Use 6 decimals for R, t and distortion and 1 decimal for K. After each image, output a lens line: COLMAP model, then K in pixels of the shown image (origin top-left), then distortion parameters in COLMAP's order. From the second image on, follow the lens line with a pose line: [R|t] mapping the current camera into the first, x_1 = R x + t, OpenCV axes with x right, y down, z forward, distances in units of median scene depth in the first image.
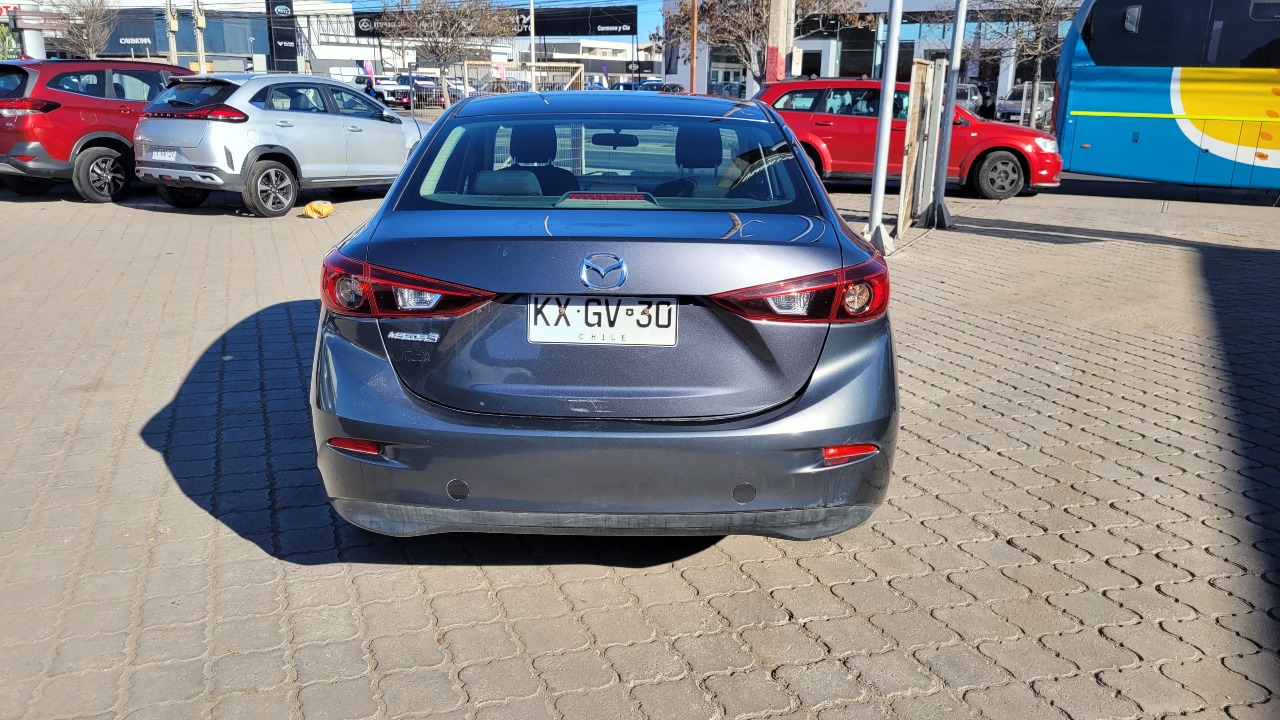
lens RADIAL K [[980.8, 0, 593.9], [0, 980.8, 358.0], [0, 0, 1]] dist [0.012221, 0.002095]
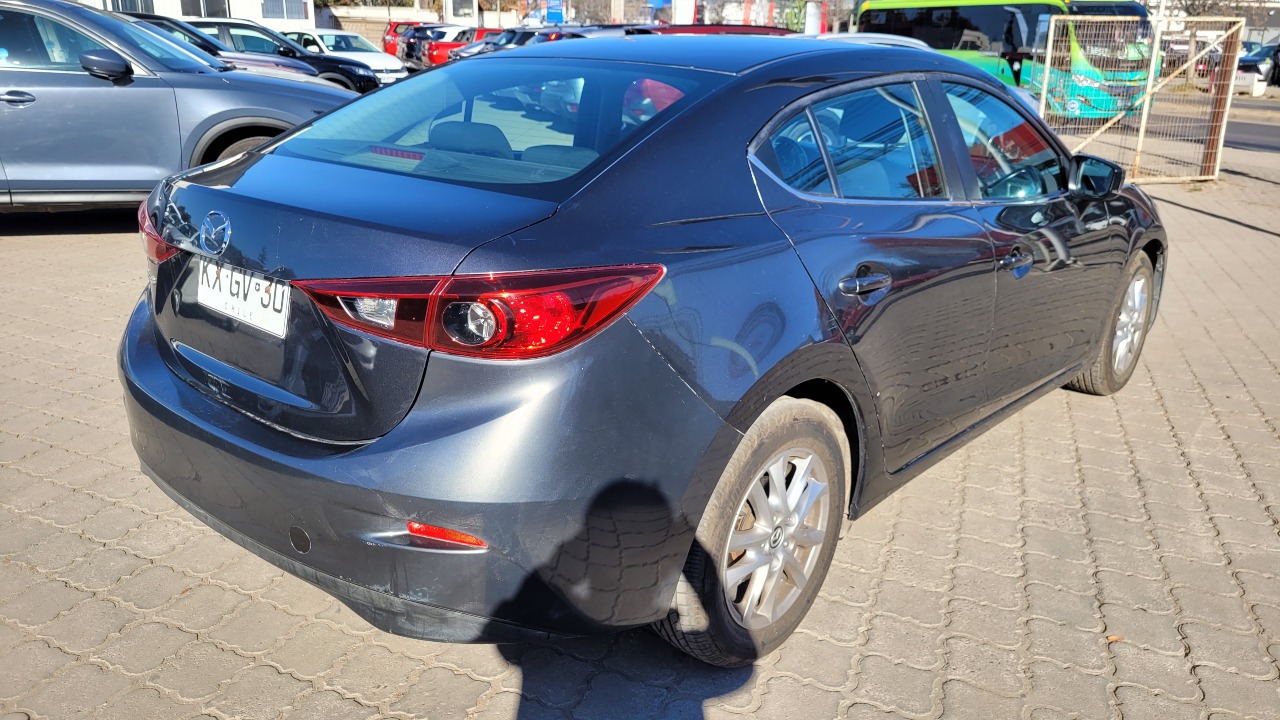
lens RADIAL K [[943.1, 0, 602.8], [0, 943.1, 360.4], [0, 0, 1]] dist [0.042910, 0.001940]
pose [[0.750861, 0.207831, -0.626909, 0.724771], [-0.182240, 0.977545, 0.105800, -0.116378], [0.634820, 0.034807, 0.771876, 0.529443]]
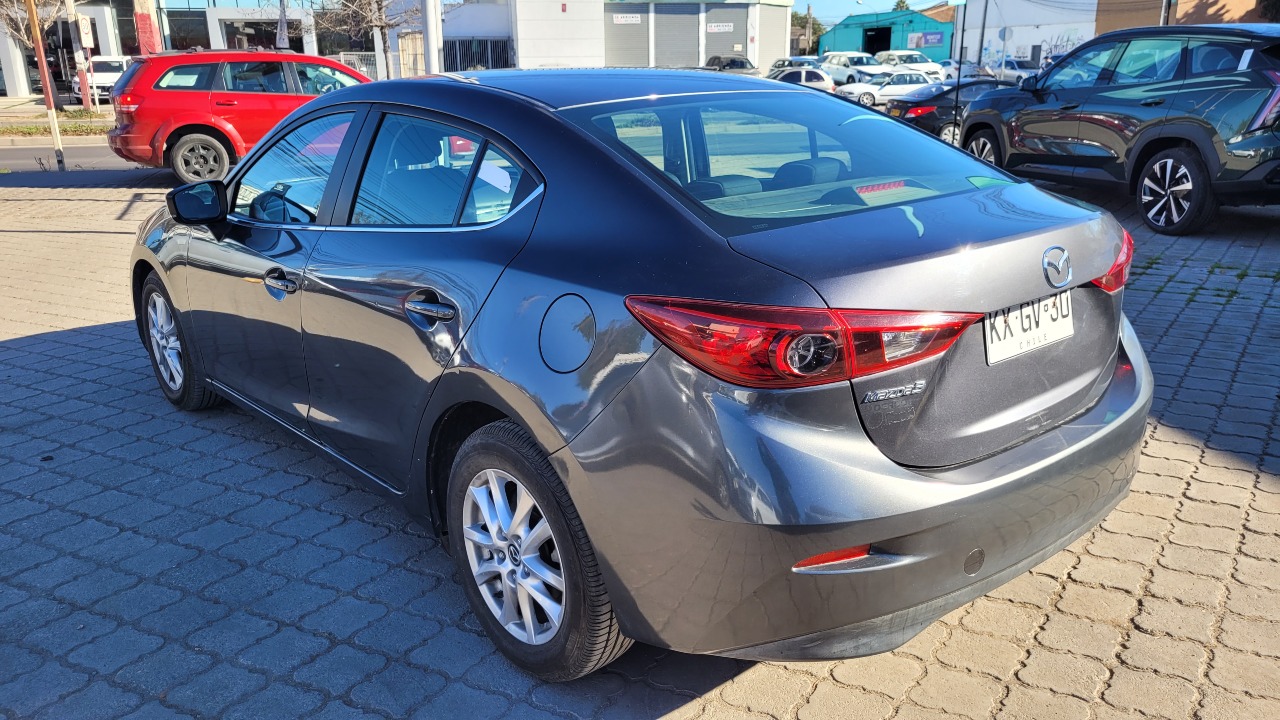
lens RADIAL K [[998.0, 0, 640.0], [0, 998.0, 360.0], [0, 0, 1]] dist [0.039732, 0.001416]
pose [[0.735535, -0.217621, 0.641584, -0.788865], [0.203569, 0.974236, 0.097074, -0.155212], [-0.646180, 0.059205, 0.760885, 0.504896]]
